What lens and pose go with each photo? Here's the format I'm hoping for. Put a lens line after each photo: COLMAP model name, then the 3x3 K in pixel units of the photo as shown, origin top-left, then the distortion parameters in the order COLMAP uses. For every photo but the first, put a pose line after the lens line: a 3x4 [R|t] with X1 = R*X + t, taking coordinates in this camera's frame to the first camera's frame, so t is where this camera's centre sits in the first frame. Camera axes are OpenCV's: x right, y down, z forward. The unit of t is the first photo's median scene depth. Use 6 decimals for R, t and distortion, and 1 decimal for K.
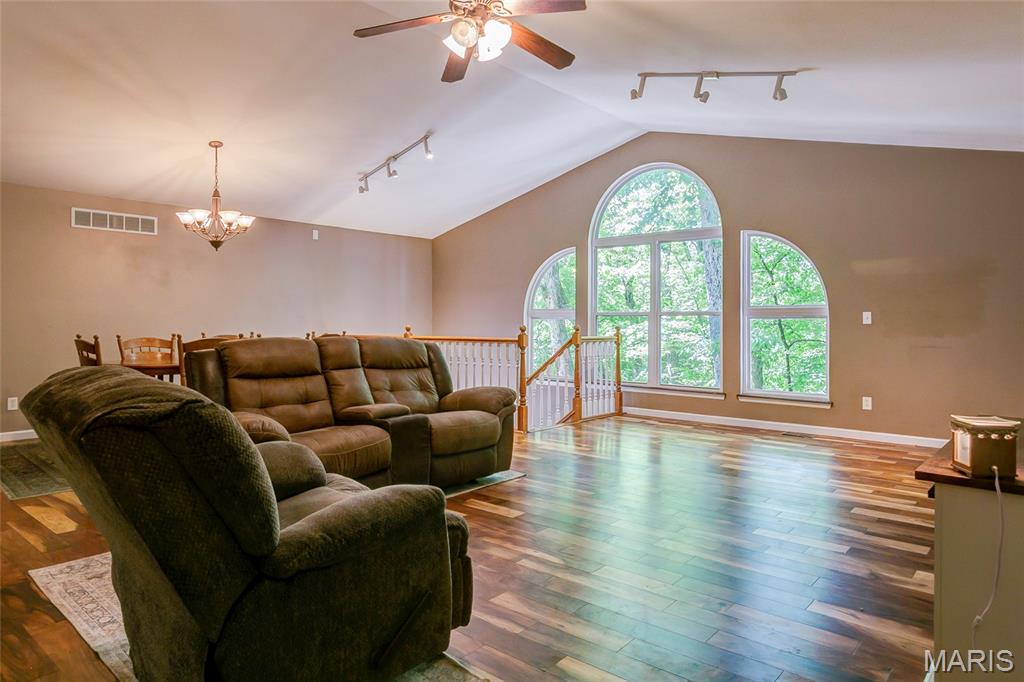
lens RADIAL K [[632.2, 0, 507.0], [0, 632.2, 340.2], [0, 0, 1]] dist [0.020872, -0.001145]
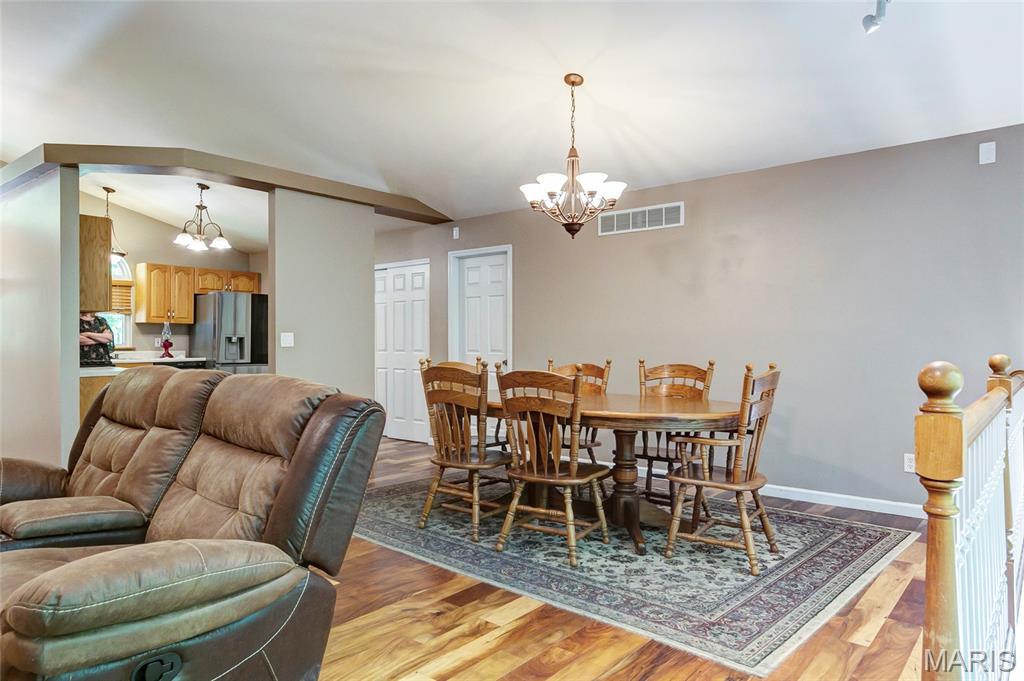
lens RADIAL K [[649.7, 0, 504.7], [0, 649.7, 341.1], [0, 0, 1]] dist [0.017622, -0.002920]
pose [[0.016450, -0.000754, -0.999864, 0.209289], [-0.029549, 0.999563, -0.001240, -0.025780], [0.999428, 0.029565, 0.016421, 0.829537]]
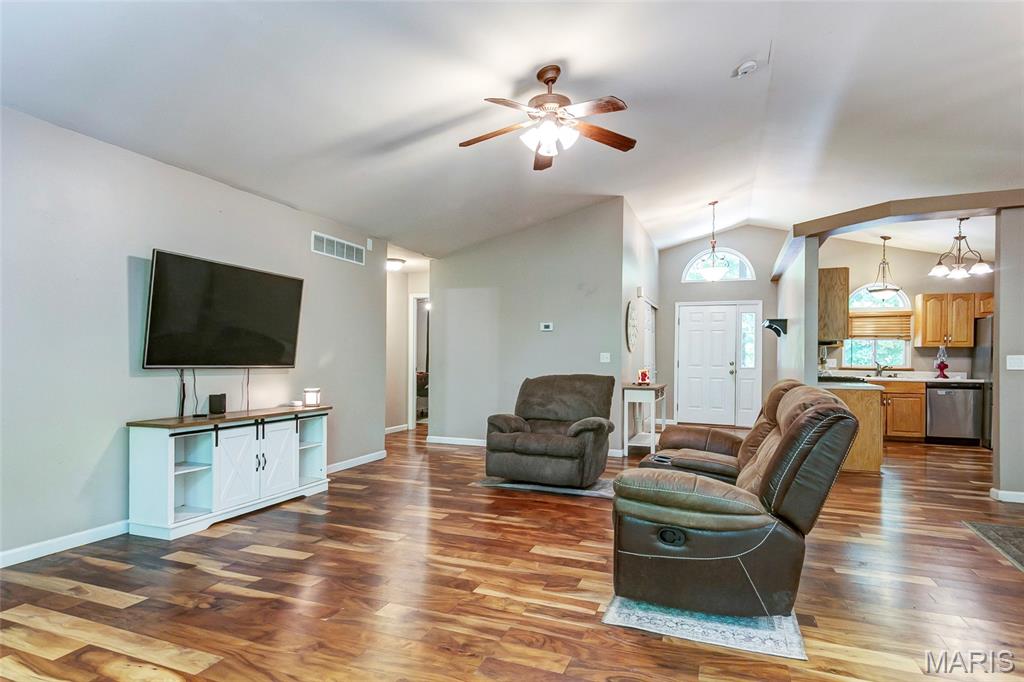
lens RADIAL K [[555.2, 0, 507.8], [0, 555.2, 360.0], [0, 0, 1]] dist [0.015952, -0.000213]
pose [[-0.943609, -0.009176, -0.330934, 0.200853], [-0.020058, 0.999364, 0.029484, -0.031434], [0.330453, 0.034460, -0.943193, 1.018121]]
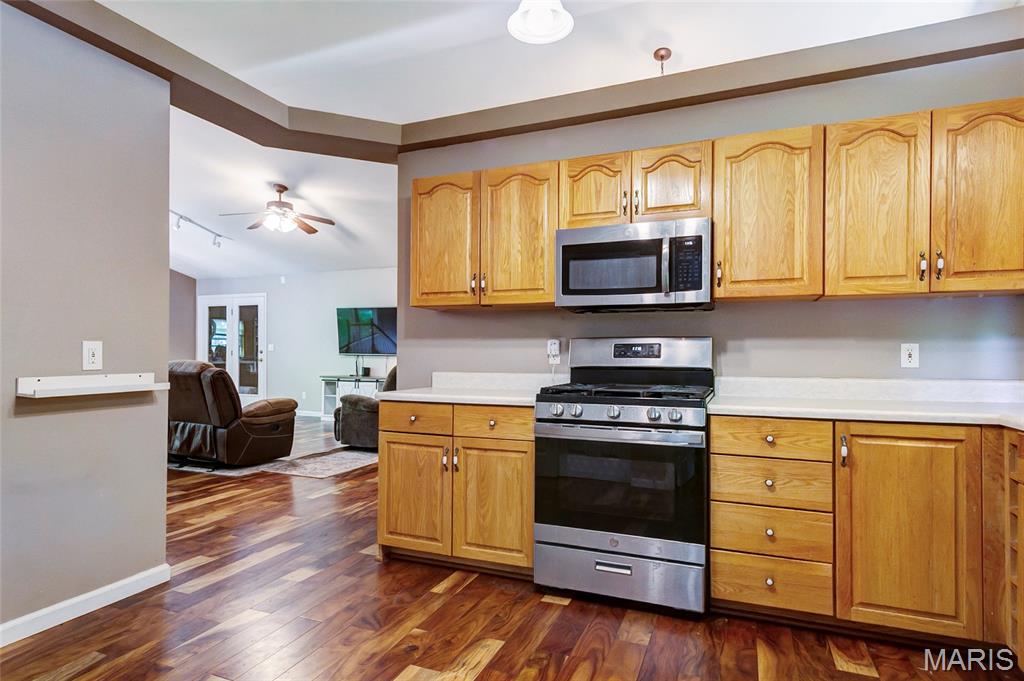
lens RADIAL K [[560.3, 0, 509.7], [0, 560.3, 347.9], [0, 0, 1]] dist [0.019471, -0.000500]
pose [[-0.324286, 0.004000, 0.945951, -1.116638], [0.021309, 0.999768, 0.003077, -0.011924], [-0.945719, 0.021155, -0.324296, 0.434154]]
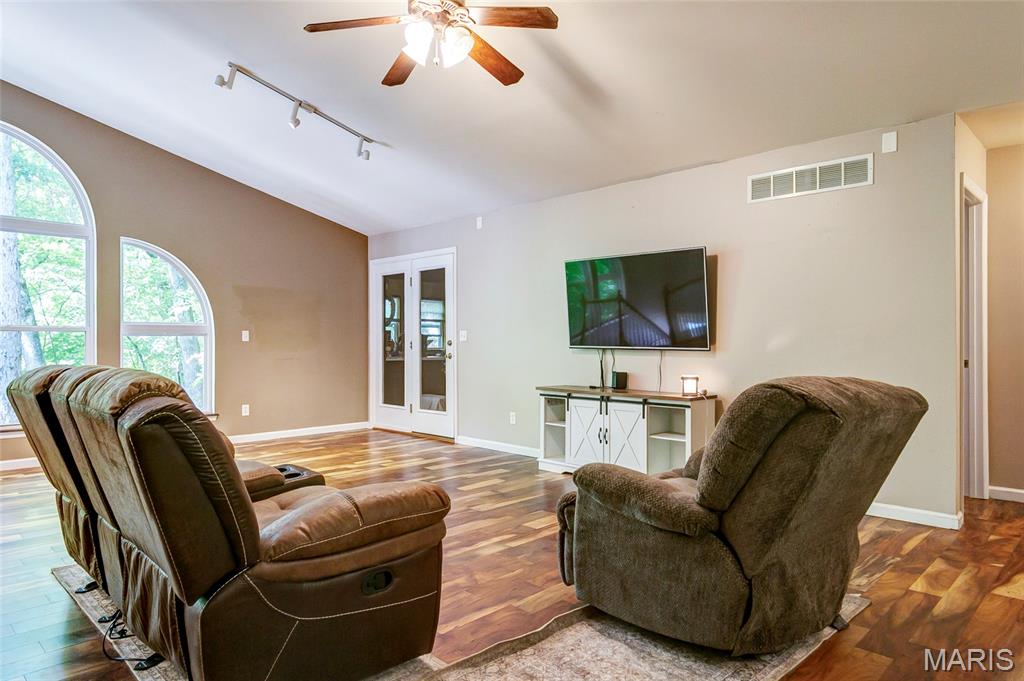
lens RADIAL K [[632.2, 0, 507.0], [0, 632.2, 339.7], [0, 0, 1]] dist [0.020872, -0.001145]
pose [[0.064068, 0.003326, 0.997940, -0.507304], [0.027645, 0.999605, -0.005107, -0.008858], [-0.997563, 0.027915, 0.063951, 0.412461]]
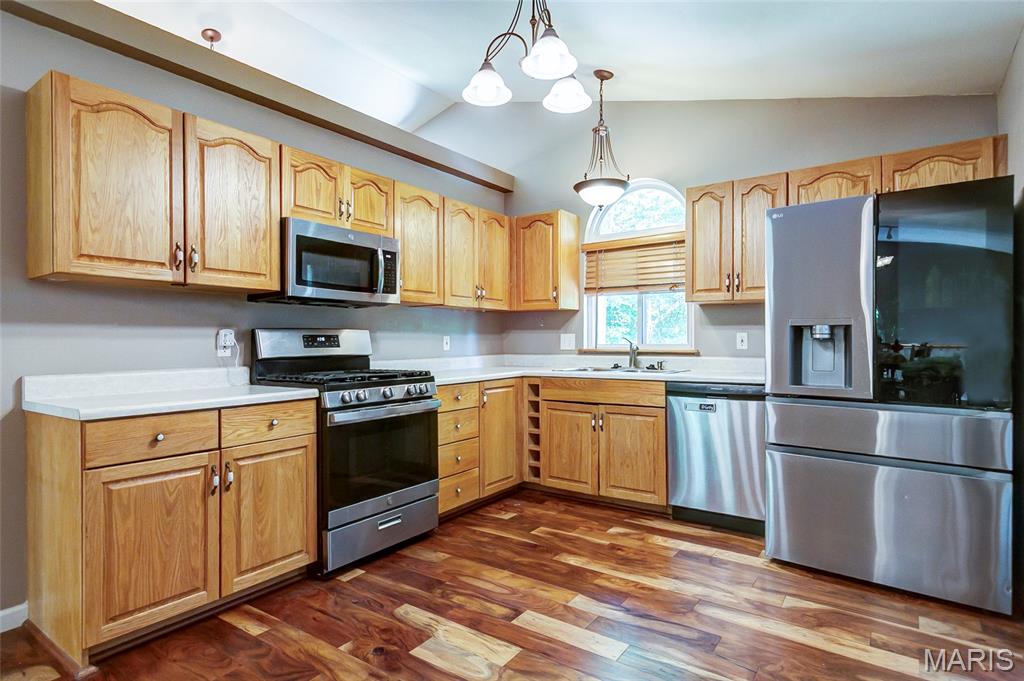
lens RADIAL K [[544.4, 0, 497.2], [0, 544.4, 342.4], [0, 0, 1]] dist [0.017363, -0.000943]
pose [[-0.996241, 0.003516, -0.086559, -0.831267], [0.001131, 0.999619, 0.027596, -0.018242], [0.086623, 0.027394, -0.995864, 0.687936]]
